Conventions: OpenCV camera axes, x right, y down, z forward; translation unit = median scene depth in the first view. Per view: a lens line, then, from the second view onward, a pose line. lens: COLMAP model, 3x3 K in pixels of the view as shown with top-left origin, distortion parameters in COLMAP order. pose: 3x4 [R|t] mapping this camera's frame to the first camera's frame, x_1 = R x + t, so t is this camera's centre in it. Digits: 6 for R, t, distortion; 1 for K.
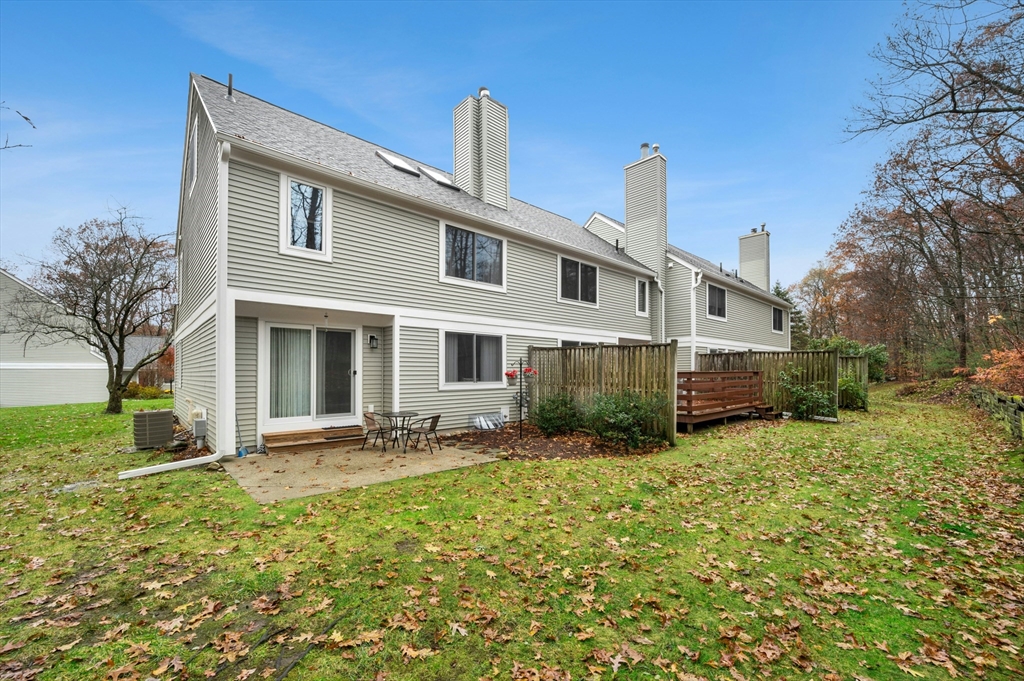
lens RADIAL K [[412.0, 0, 522.3], [0, 412.0, 369.6], [0, 0, 1]] dist [-0.001177, -0.000313]
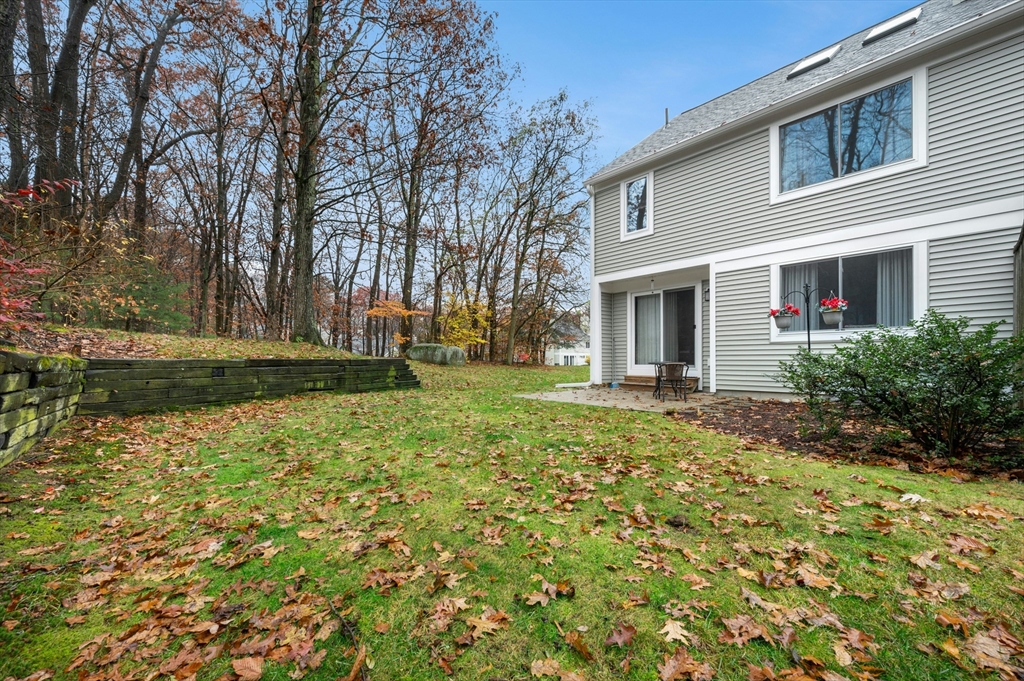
lens RADIAL K [[412.0, 0, 507.7], [0, 412.0, 352.9], [0, 0, 1]] dist [-0.001177, -0.000313]
pose [[-0.052705, -0.006133, -0.998591, 0.664291], [0.012444, 0.999899, -0.006797, 0.075349], [0.998533, -0.012785, -0.052623, 0.578022]]
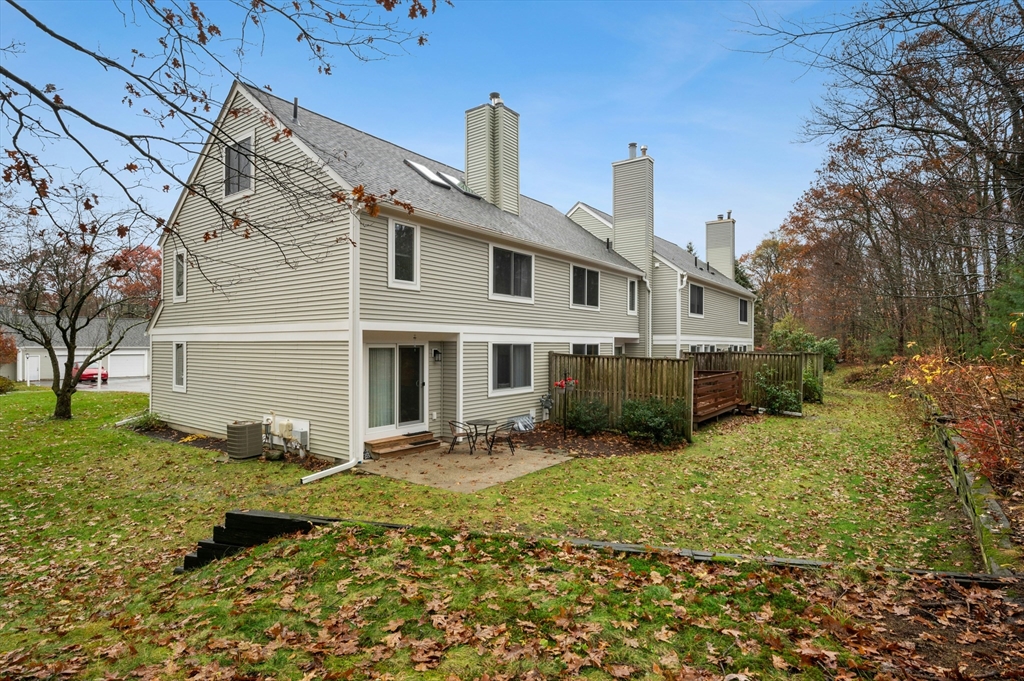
lens RADIAL K [[532.2, 0, 510.5], [0, 532.2, 342.7], [0, 0, 1]] dist [-0.001214, -0.000275]
pose [[0.984000, 0.006832, 0.178036, -0.430482], [-0.007998, 0.999951, 0.005832, -0.113749], [-0.177987, -0.007163, 0.984007, -0.453728]]
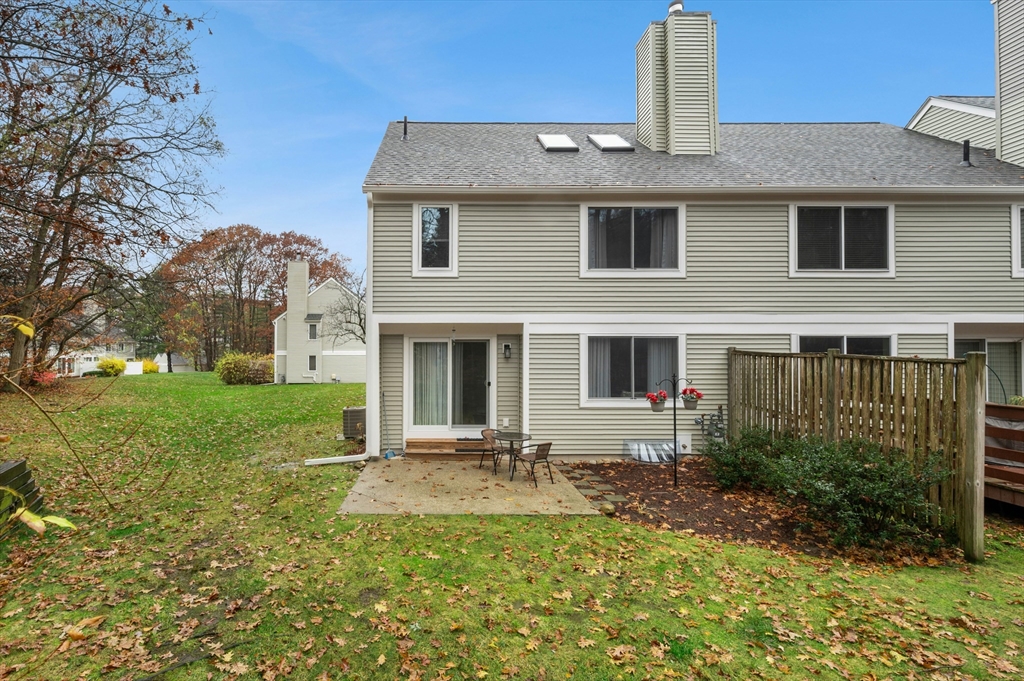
lens RADIAL K [[478.7, 0, 439.0], [0, 478.7, 341.2], [0, 0, 1]] dist [-0.003245, 0.001370]
pose [[0.726013, -0.010213, -0.687605, 0.280066], [0.003639, 0.999933, -0.011009, -0.080220], [0.687672, 0.005491, 0.726001, 0.103551]]
